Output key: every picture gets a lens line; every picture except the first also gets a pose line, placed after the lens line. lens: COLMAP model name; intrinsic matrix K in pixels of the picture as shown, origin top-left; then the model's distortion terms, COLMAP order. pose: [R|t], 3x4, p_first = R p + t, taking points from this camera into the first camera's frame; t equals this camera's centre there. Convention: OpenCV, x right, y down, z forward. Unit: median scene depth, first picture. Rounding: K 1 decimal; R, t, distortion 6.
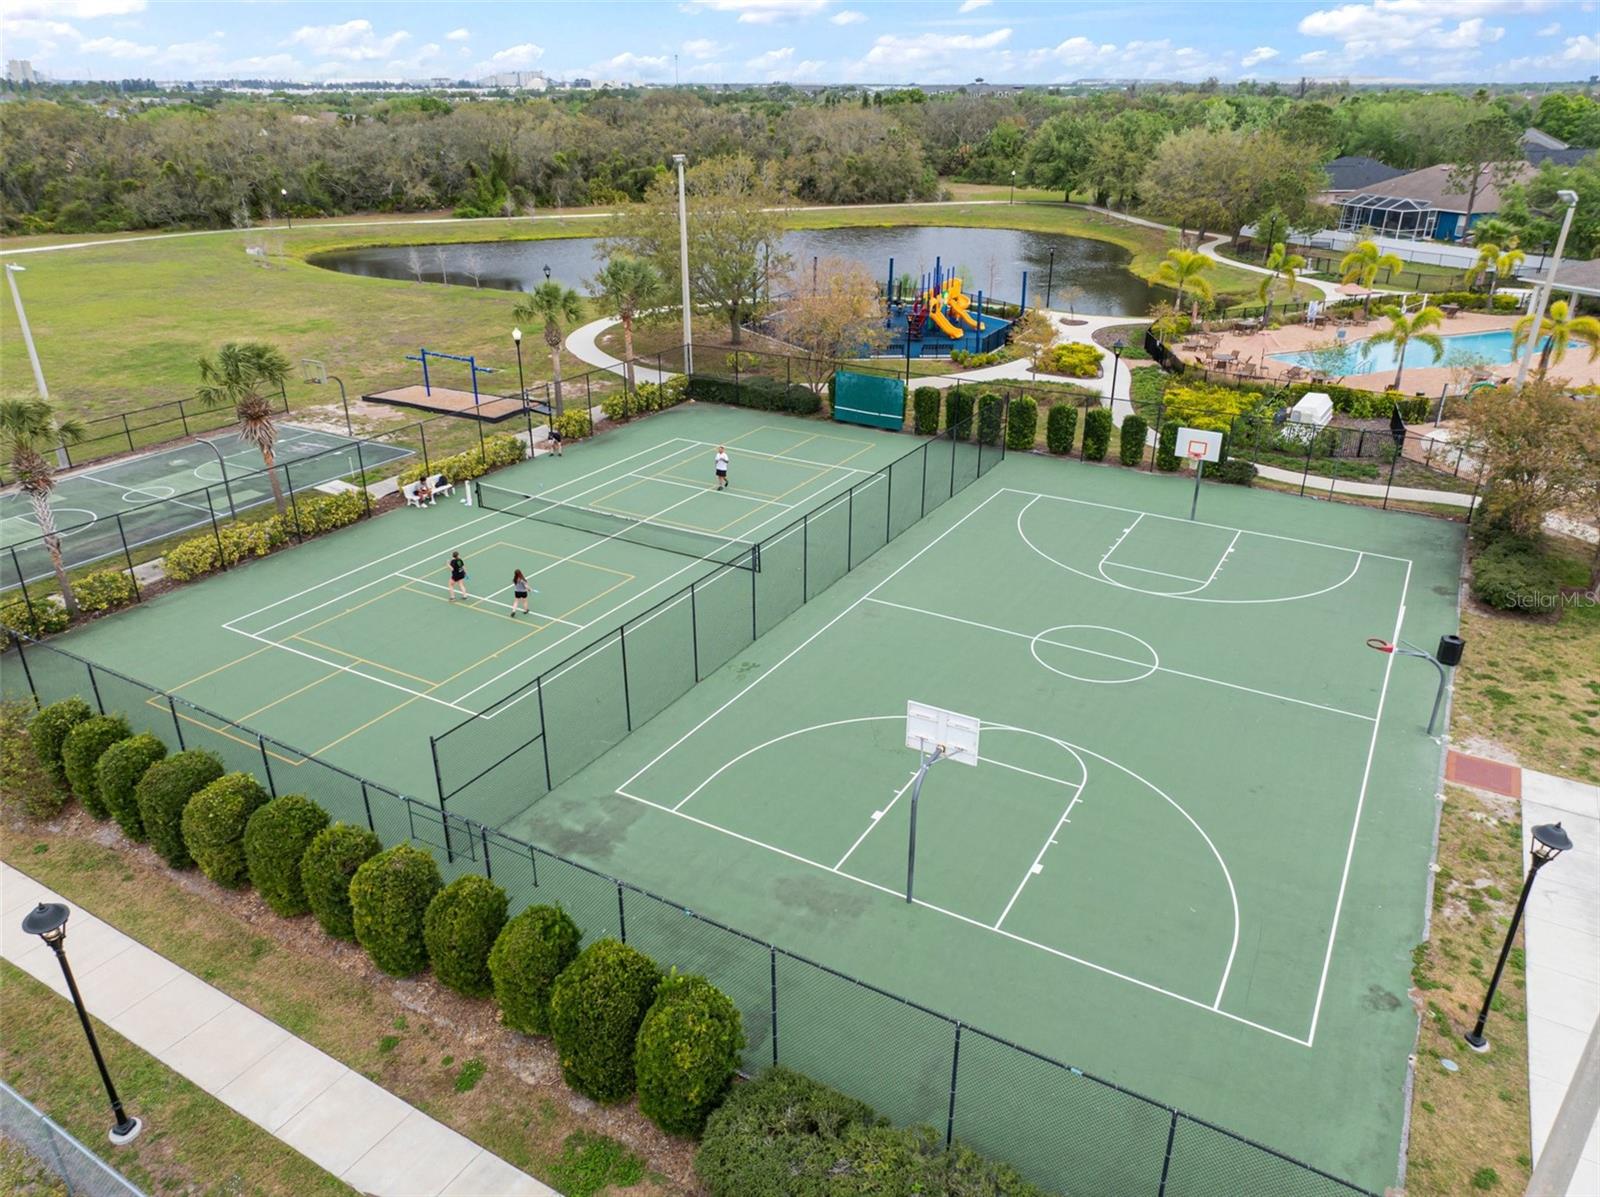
lens RADIAL K [[1115.0, 0, 804.4], [0, 1115.0, 599.7], [0, 0, 1]] dist [0.005679, -0.005248]
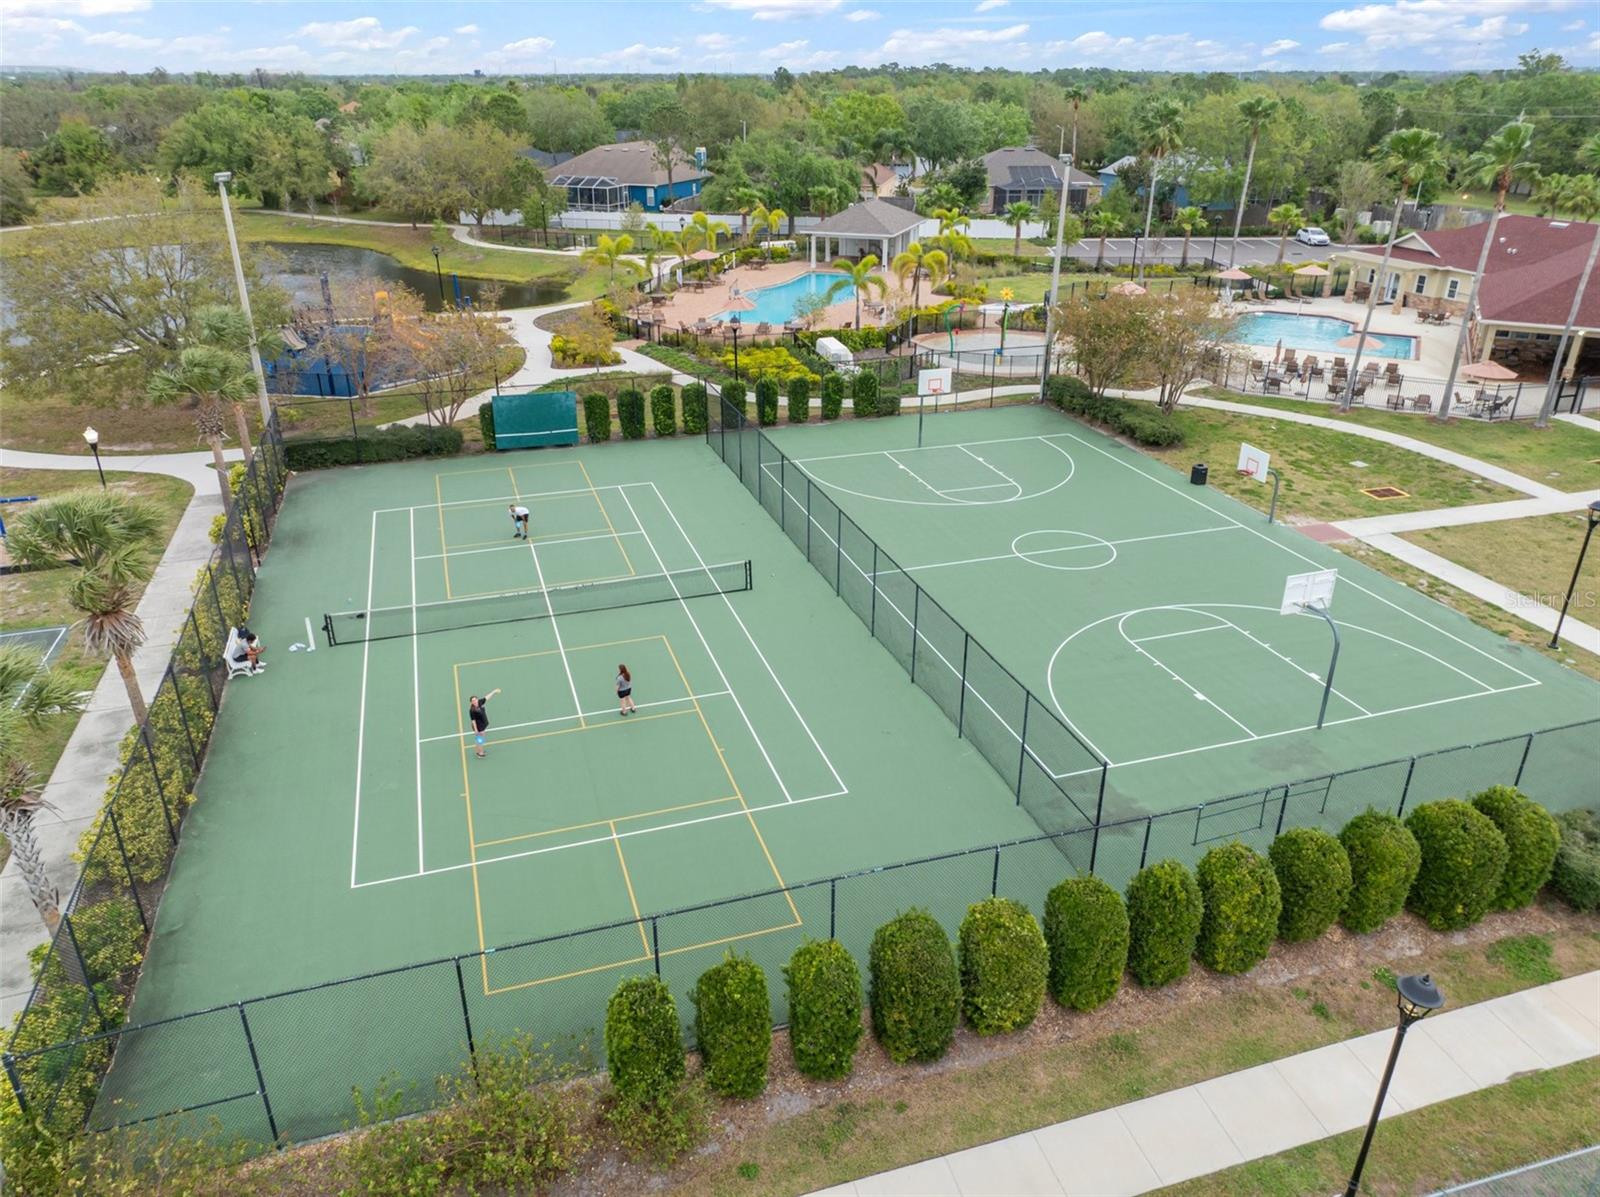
lens RADIAL K [[1115.0, 0, 804.9], [0, 1115.0, 598.6], [0, 0, 1]] dist [0.005679, -0.005248]
pose [[0.673801, -0.317554, 0.667197, -0.585049], [0.313243, 0.940551, 0.131314, -0.115433], [-0.669232, 0.120515, 0.733215, 0.236115]]
